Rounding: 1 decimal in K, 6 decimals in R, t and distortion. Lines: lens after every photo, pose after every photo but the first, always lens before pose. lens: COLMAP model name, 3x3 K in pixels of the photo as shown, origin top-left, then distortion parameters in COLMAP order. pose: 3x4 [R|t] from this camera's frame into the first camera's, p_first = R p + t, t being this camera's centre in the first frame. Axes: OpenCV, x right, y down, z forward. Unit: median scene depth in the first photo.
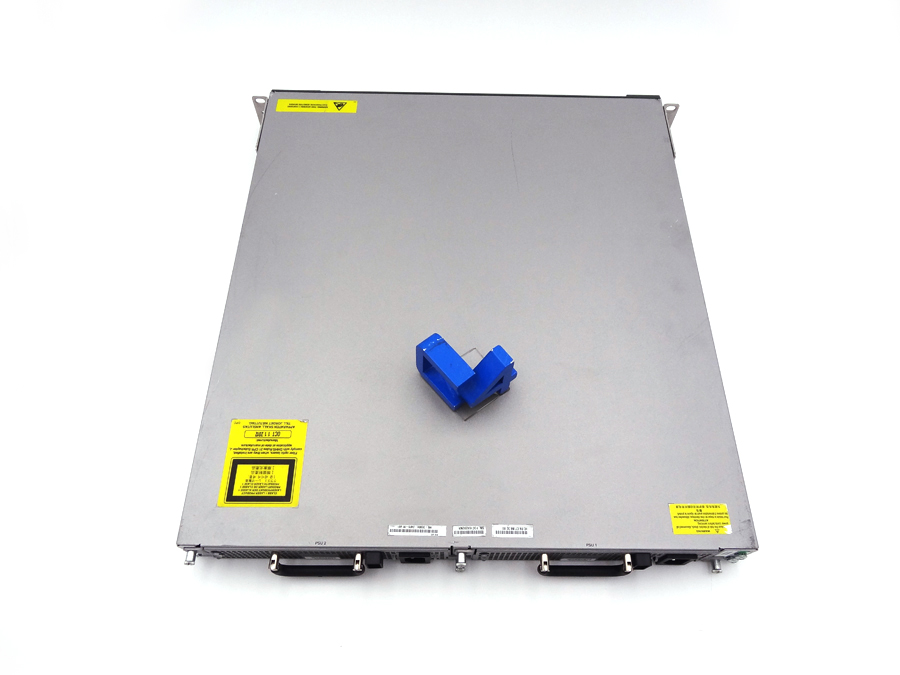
lens RADIAL K [[627.2, 0, 458.3], [0, 627.2, 336.3], [0, 0, 1]] dist [-0.021111, -0.001797]
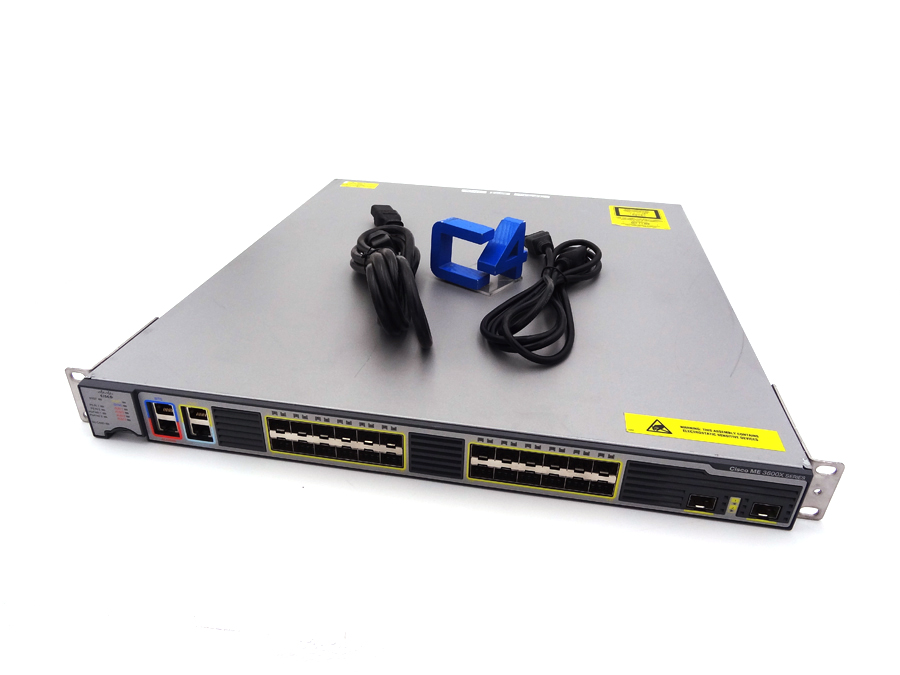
lens RADIAL K [[627.2, 0, 454.9], [0, 627.2, 338.5], [0, 0, 1]] dist [-0.021111, -0.001797]
pose [[-0.985907, -0.112745, 0.123592, -0.107321], [0.124829, -0.003948, 0.992170, -1.288767], [-0.111375, 0.993616, 0.017967, 1.315729]]
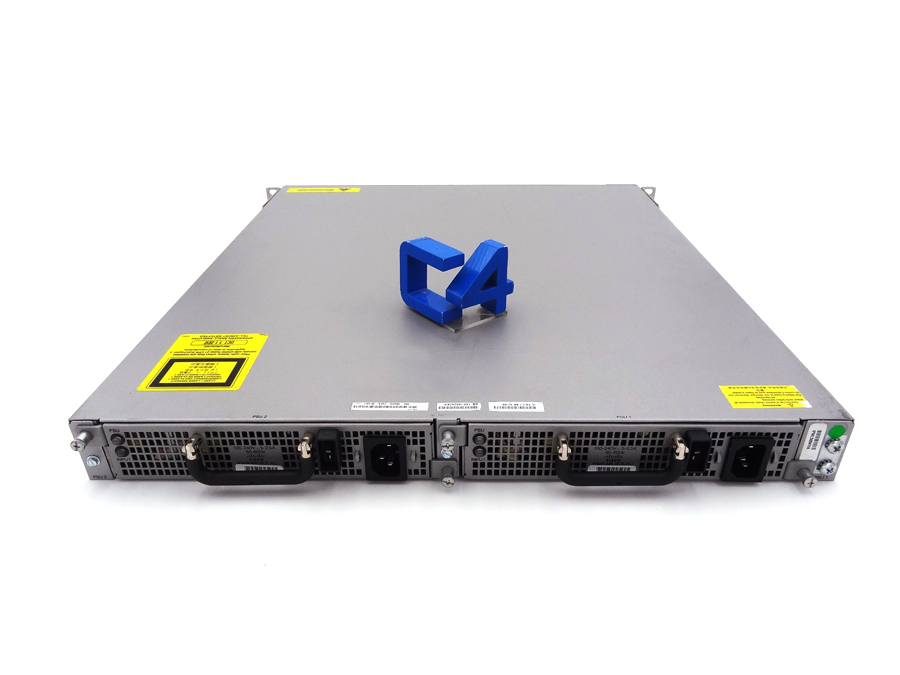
lens RADIAL K [[627.2, 0, 455.1], [0, 627.2, 339.1], [0, 0, 1]] dist [-0.021111, -0.001797]
pose [[0.999732, -0.016394, -0.016363, 0.025952], [0.004972, 0.841862, -0.539670, 0.628097], [0.022623, 0.539444, 0.841717, 0.310936]]
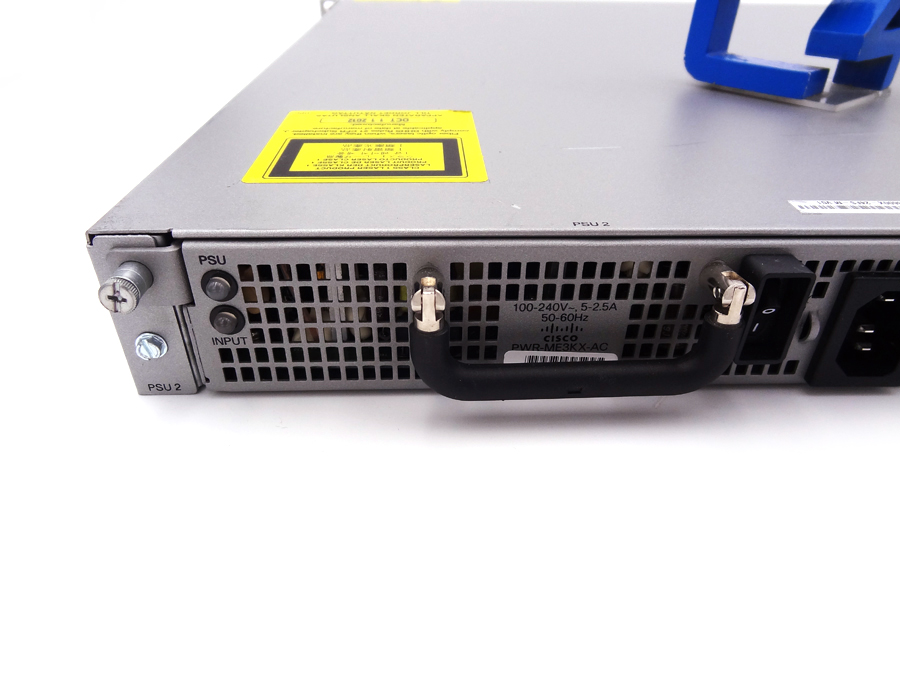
lens RADIAL K [[627.2, 0, 448.0], [0, 627.2, 338.6], [0, 0, 1]] dist [-0.021111, -0.001797]
pose [[0.999485, -0.020948, 0.024325, -0.282319], [0.029864, 0.884697, -0.465209, 0.488877], [-0.011775, 0.465695, 0.884867, 0.732990]]
